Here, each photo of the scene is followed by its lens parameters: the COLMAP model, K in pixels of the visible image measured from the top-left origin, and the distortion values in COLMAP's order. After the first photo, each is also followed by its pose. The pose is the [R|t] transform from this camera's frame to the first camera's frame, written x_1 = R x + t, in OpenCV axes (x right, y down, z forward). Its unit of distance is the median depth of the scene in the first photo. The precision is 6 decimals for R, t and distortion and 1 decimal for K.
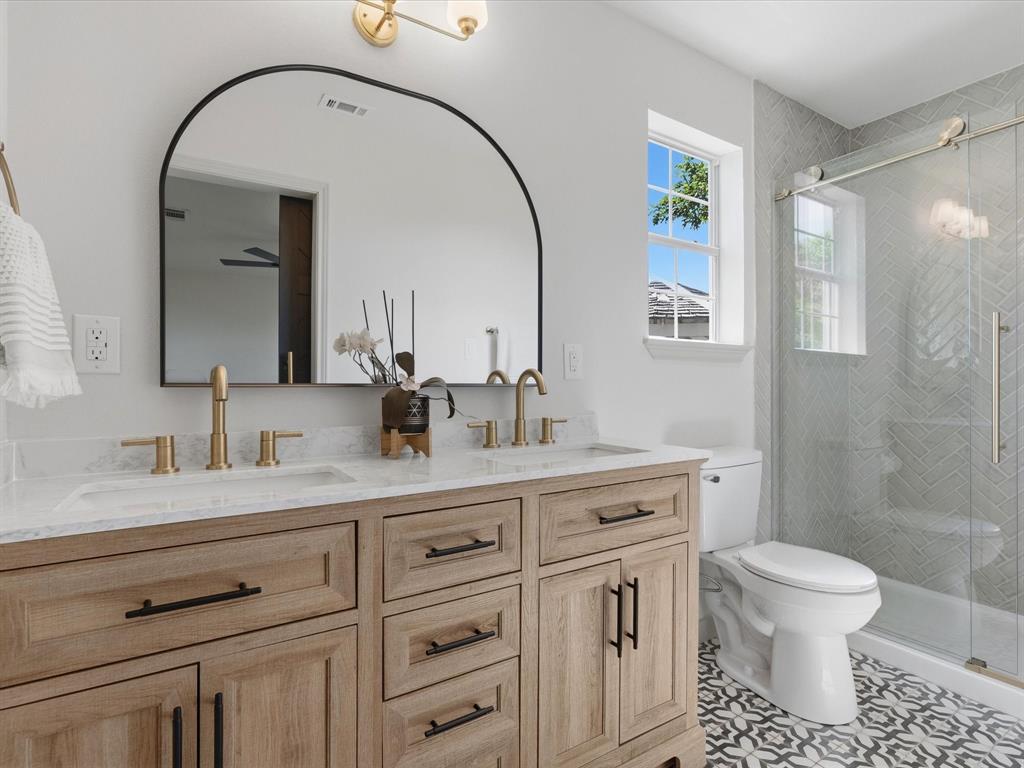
lens RADIAL K [[525.6, 0, 512.1], [0, 525.6, 384.6], [0, 0, 1]] dist [-0.011337, 0.000562]
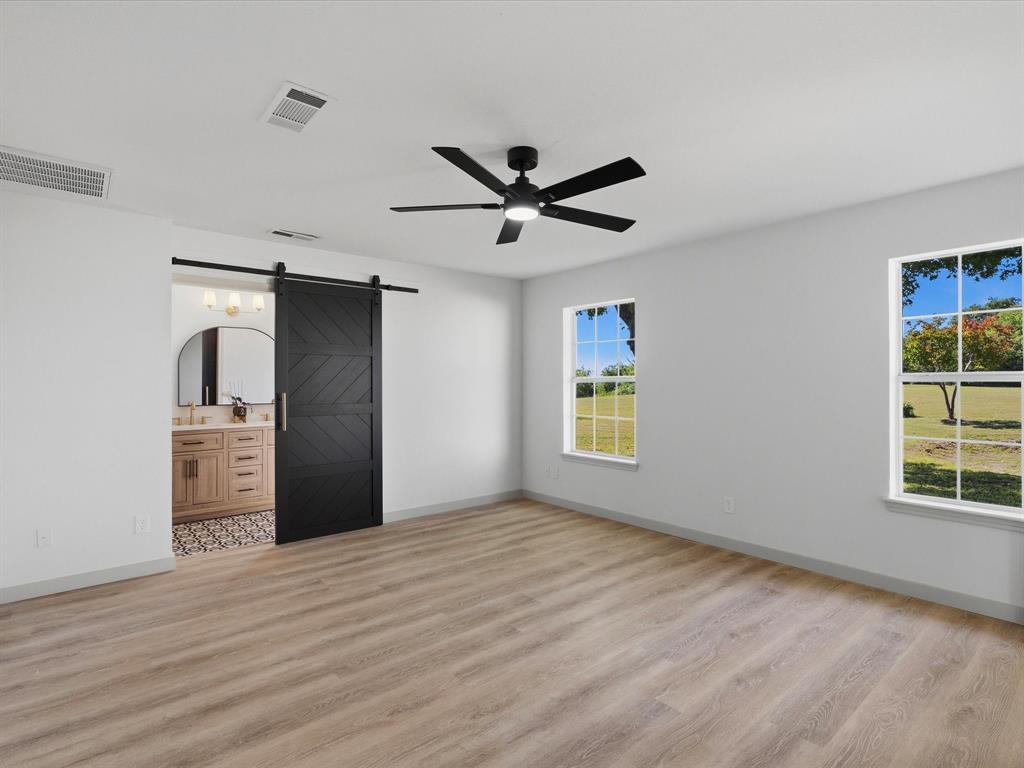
lens RADIAL K [[525.6, 0, 510.0], [0, 525.6, 379.8], [0, 0, 1]] dist [-0.011337, 0.000562]
pose [[0.991034, -0.002353, 0.133586, 1.536050], [0.003496, 0.999959, -0.008324, -0.174810], [-0.133561, 0.008716, 0.991002, -3.803436]]
